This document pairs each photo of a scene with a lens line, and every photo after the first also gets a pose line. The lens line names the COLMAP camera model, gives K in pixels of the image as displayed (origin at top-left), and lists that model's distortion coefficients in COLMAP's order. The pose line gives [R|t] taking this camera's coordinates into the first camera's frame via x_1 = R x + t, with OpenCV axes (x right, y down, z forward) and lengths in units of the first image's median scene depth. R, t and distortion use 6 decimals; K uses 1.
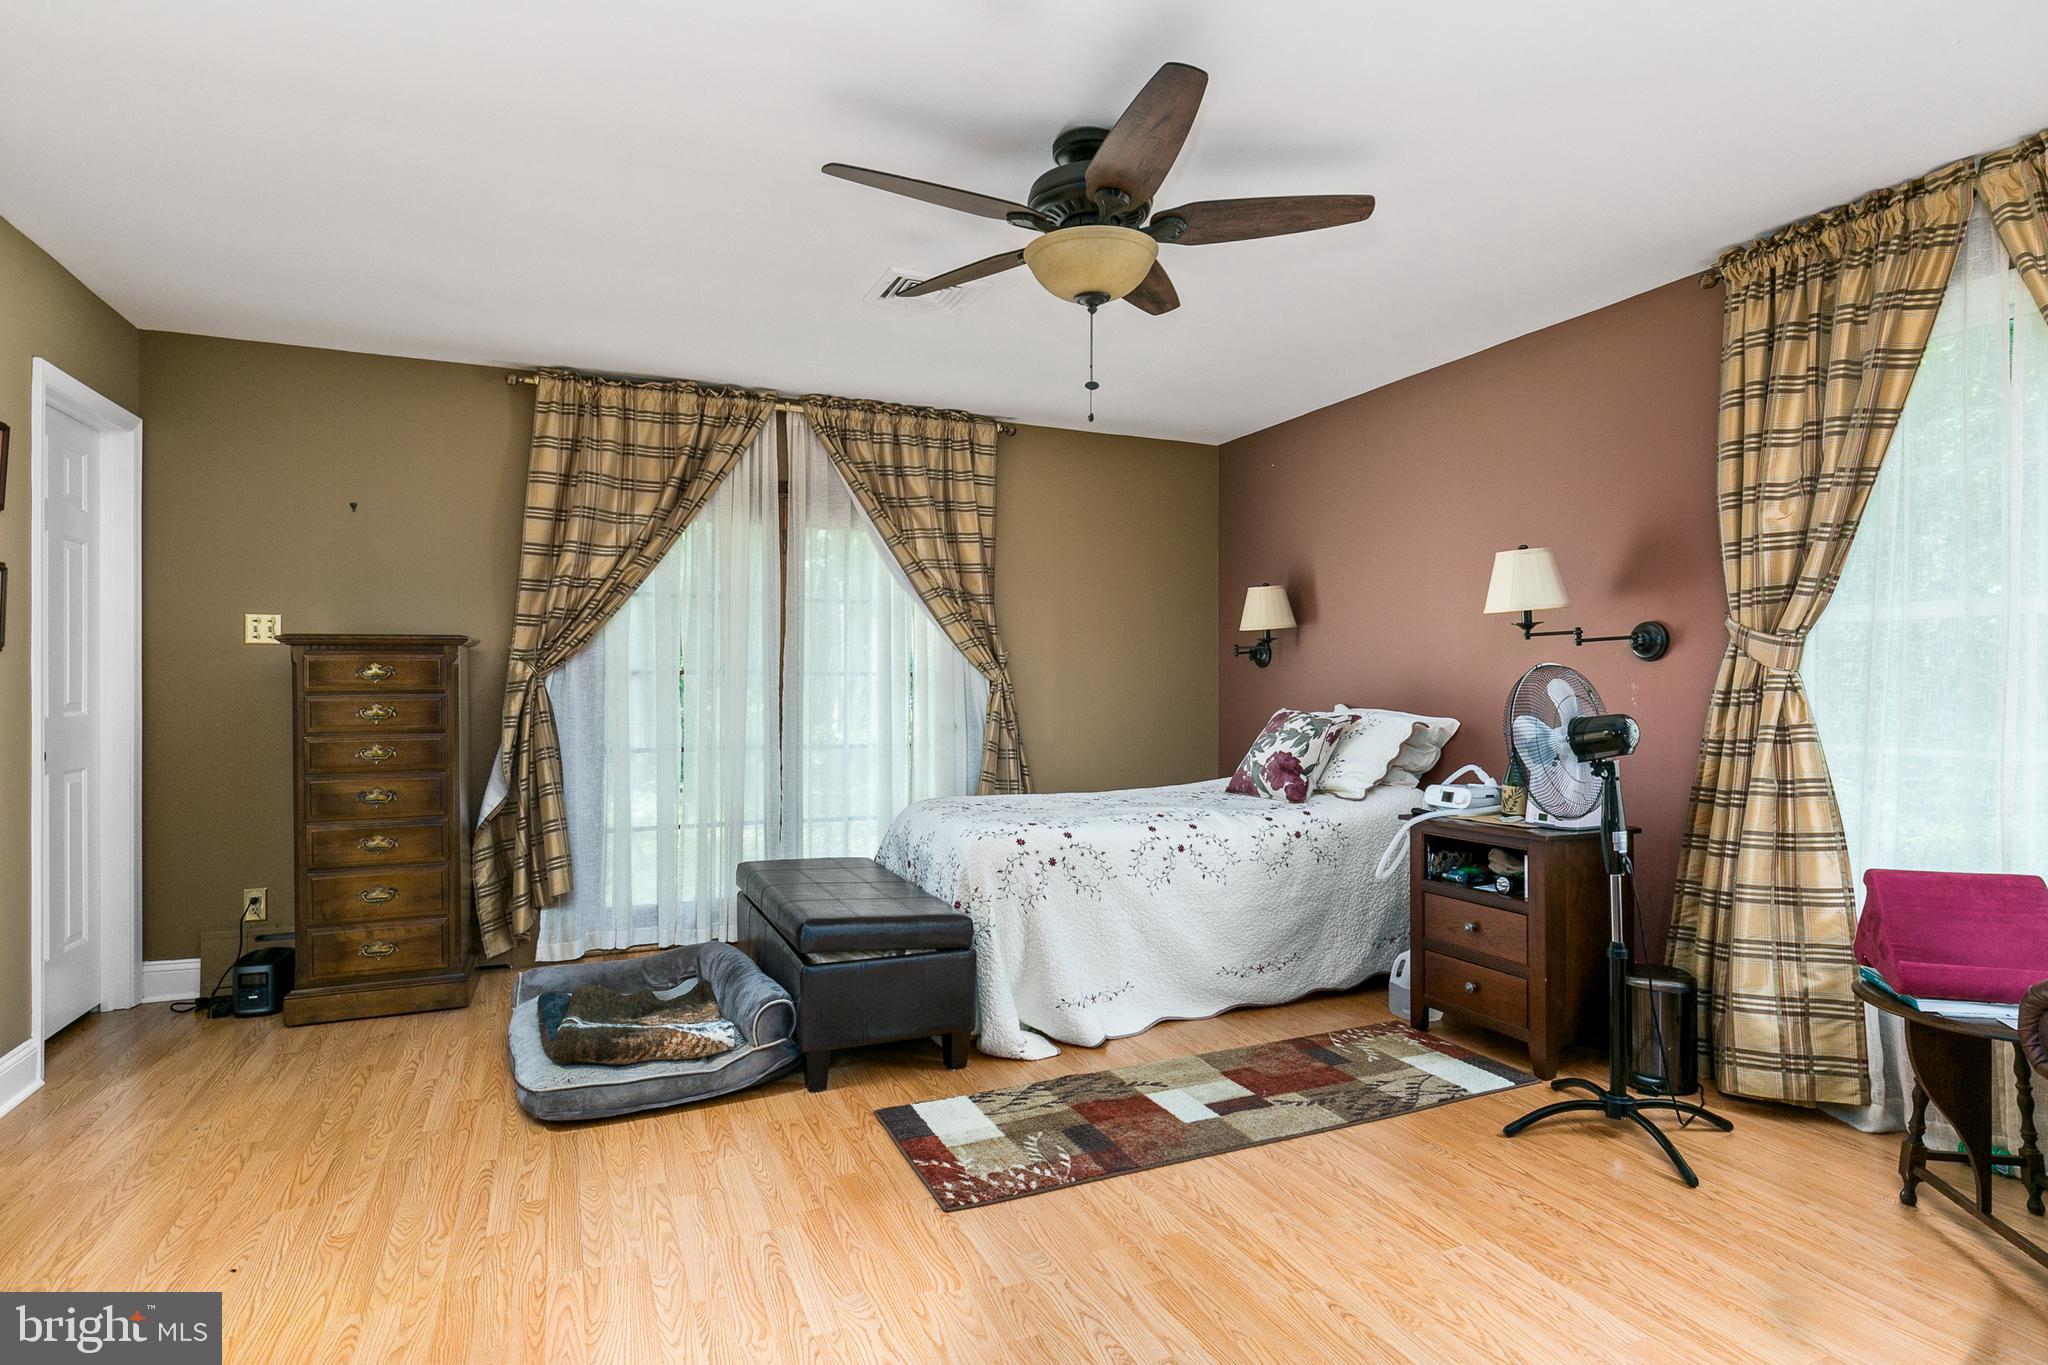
lens RADIAL K [[1098.1, 0, 1014.4], [0, 1098.1, 688.9], [0, 0, 1]] dist [0.006043, 0.000914]
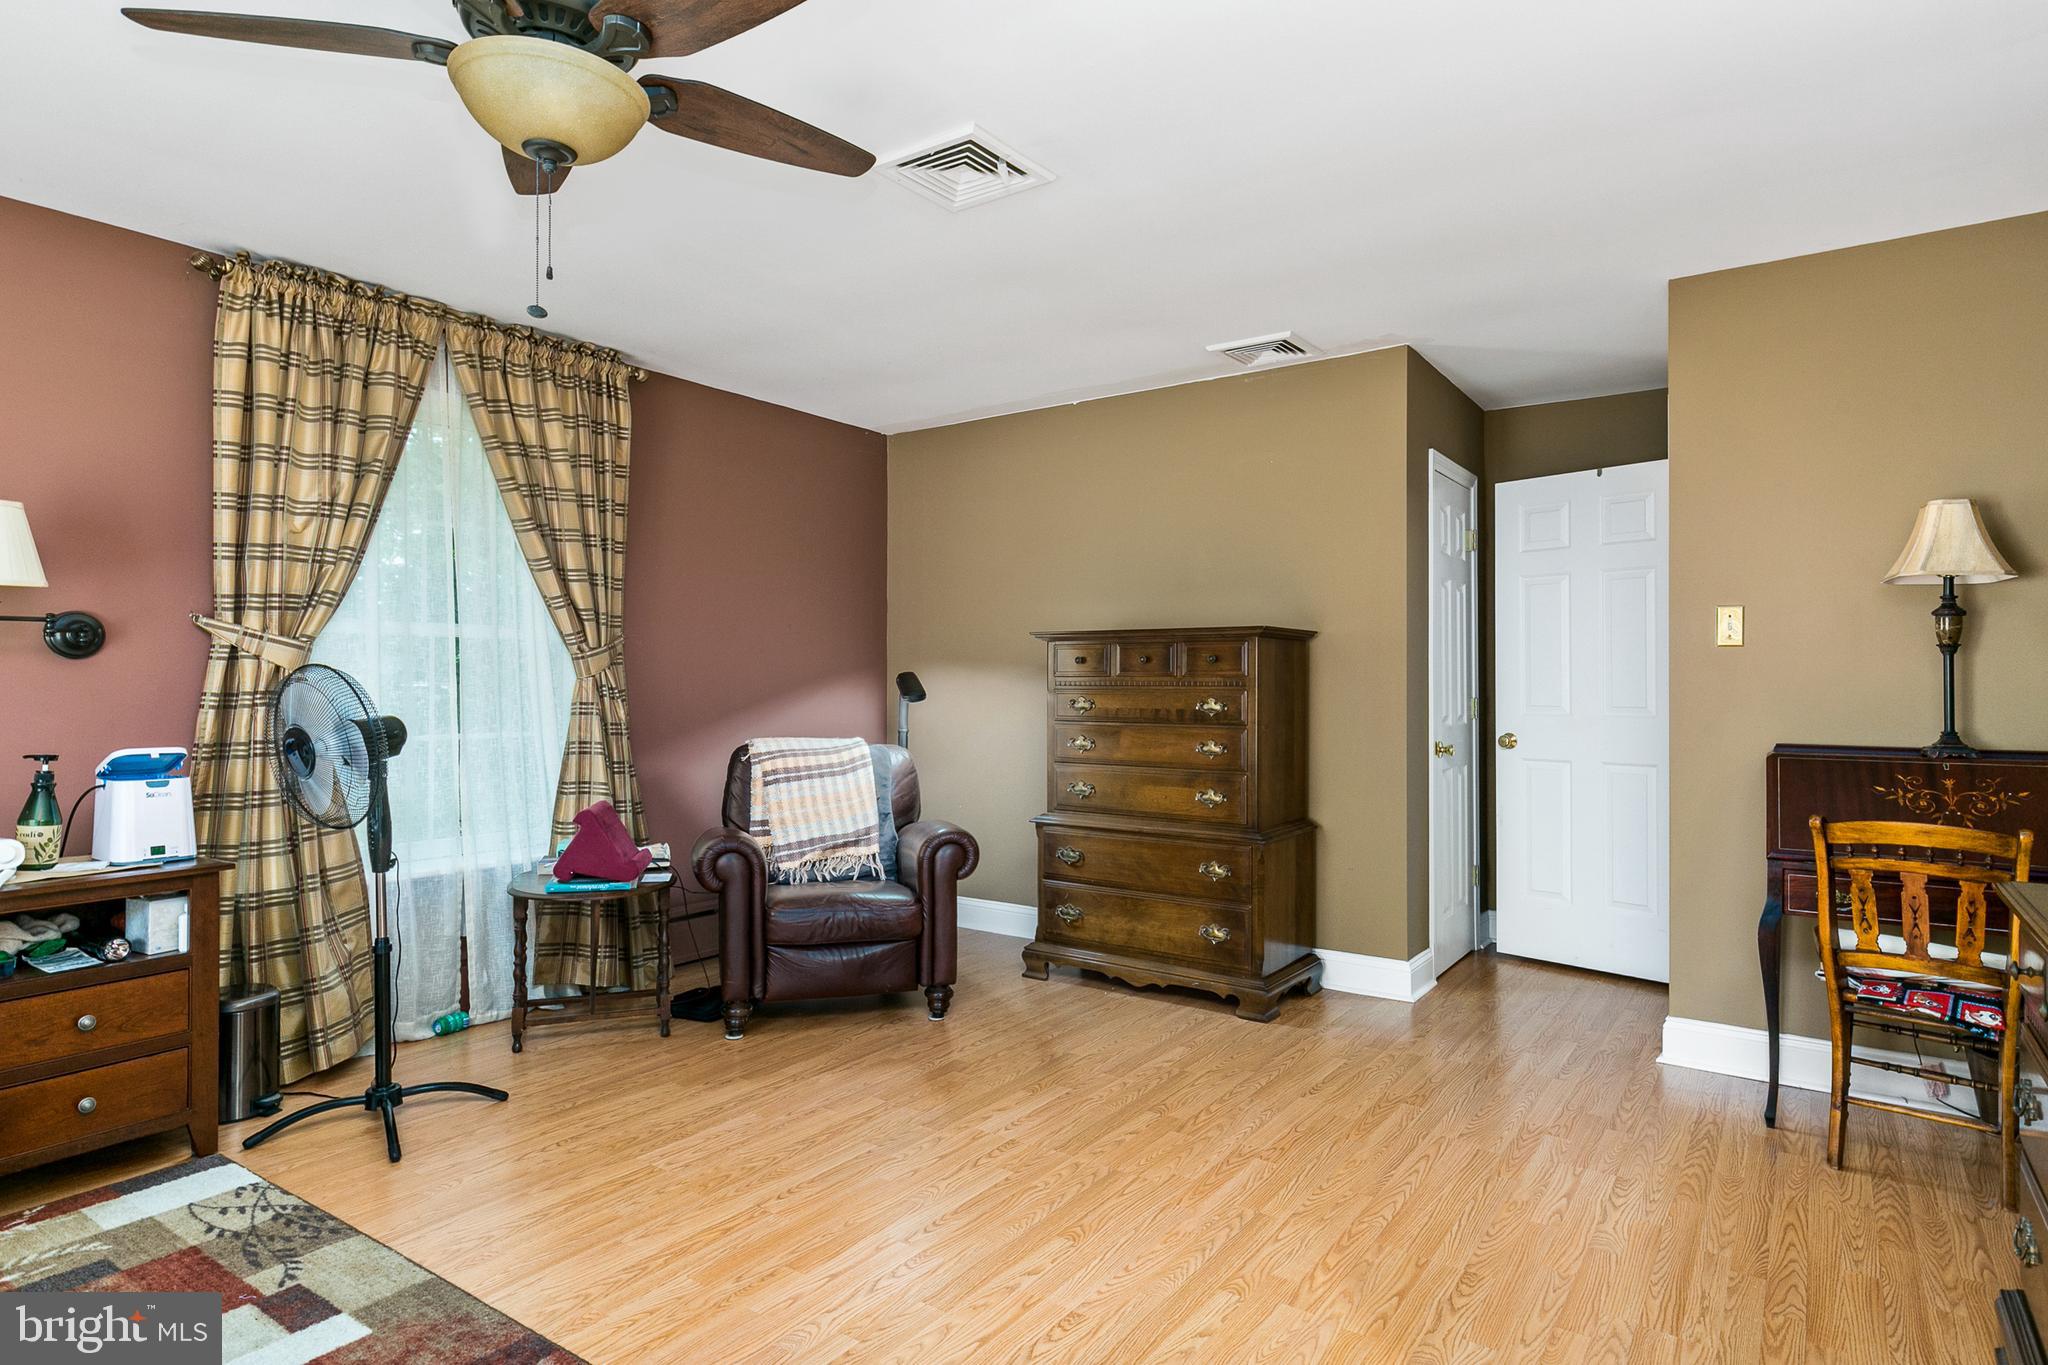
lens RADIAL K [[1159.5, 0, 1051.6], [0, 1159.5, 677.1], [0, 0, 1]] dist [0.003854, 0.000509]
pose [[-0.556919, 0.001815, 0.830565, -0.652385], [0.001803, 0.999998, -0.000977, -0.010556], [-0.830565, 0.000953, -0.556921, 1.008500]]
